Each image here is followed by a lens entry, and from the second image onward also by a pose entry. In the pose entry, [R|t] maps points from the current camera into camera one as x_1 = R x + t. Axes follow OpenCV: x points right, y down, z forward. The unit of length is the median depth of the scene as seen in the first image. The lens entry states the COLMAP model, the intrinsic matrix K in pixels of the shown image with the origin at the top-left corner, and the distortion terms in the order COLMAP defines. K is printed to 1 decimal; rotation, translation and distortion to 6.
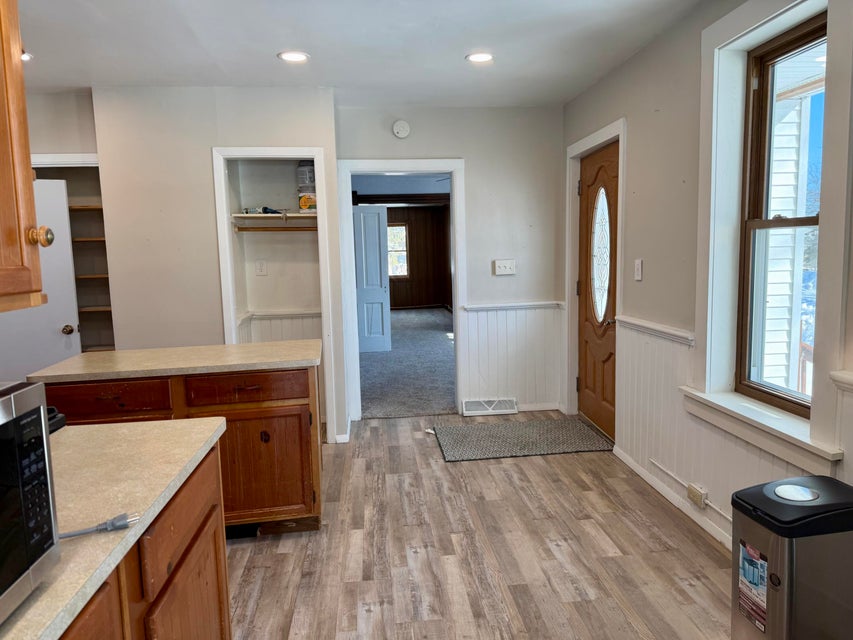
lens RADIAL K [[594.6, 0, 428.9], [0, 594.6, 317.6], [0, 0, 1]] dist [0.021551, -0.024367]
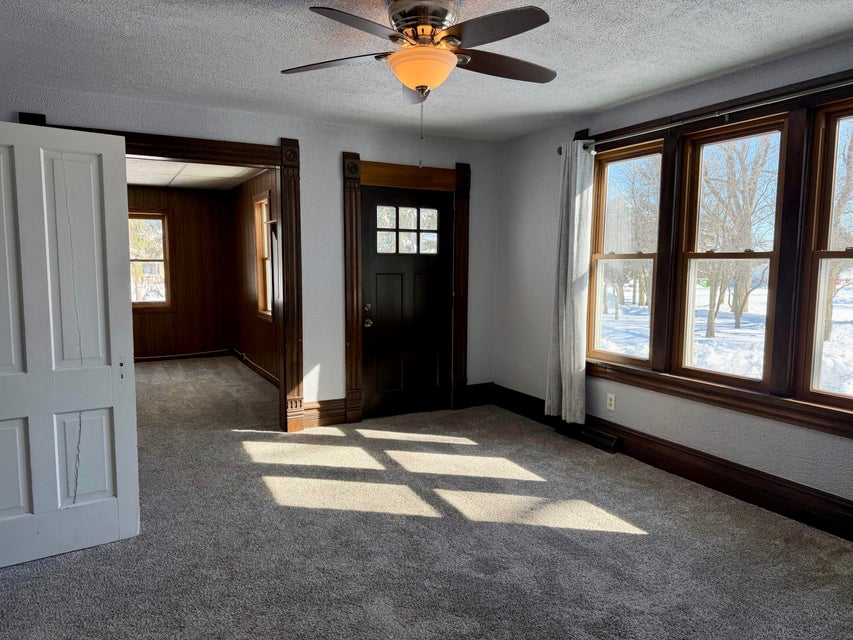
lens RADIAL K [[594.6, 0, 427.9], [0, 594.6, 319.4], [0, 0, 1]] dist [0.021551, -0.024367]
pose [[0.923331, -0.002369, 0.383999, -0.024711], [0.009608, 0.999810, -0.016932, -0.041833], [-0.383886, 0.019323, 0.923178, 0.361091]]
